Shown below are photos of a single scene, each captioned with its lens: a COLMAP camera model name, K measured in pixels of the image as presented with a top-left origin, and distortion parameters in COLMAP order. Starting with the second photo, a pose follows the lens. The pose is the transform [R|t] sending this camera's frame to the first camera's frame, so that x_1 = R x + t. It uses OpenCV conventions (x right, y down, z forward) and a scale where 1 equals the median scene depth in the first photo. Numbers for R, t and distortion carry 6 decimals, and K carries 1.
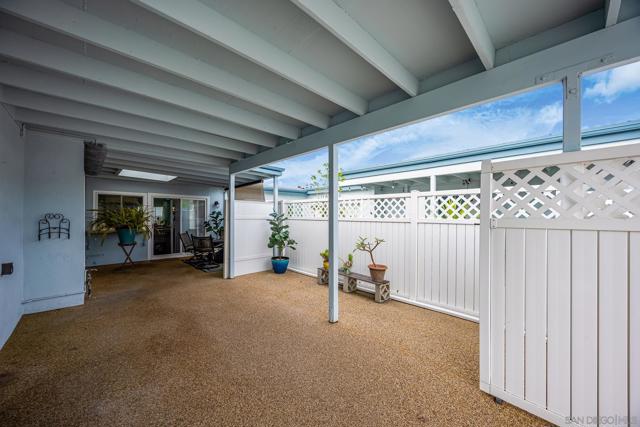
lens RADIAL K [[245.5, 0, 320.0], [0, 245.5, 213.5], [0, 0, 1]] dist [-0.009677, -0.000014]
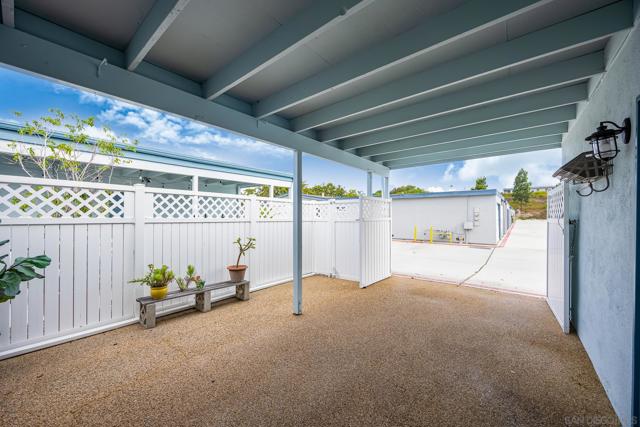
lens RADIAL K [[245.5, 0, 320.0], [0, 245.5, 213.5], [0, 0, 1]] dist [-0.009677, -0.000014]
pose [[-0.122067, 0.003782, 0.992515, -0.763745], [-0.015829, 0.999858, -0.005757, 0.000036], [-0.992396, -0.016414, -0.121990, 0.762609]]
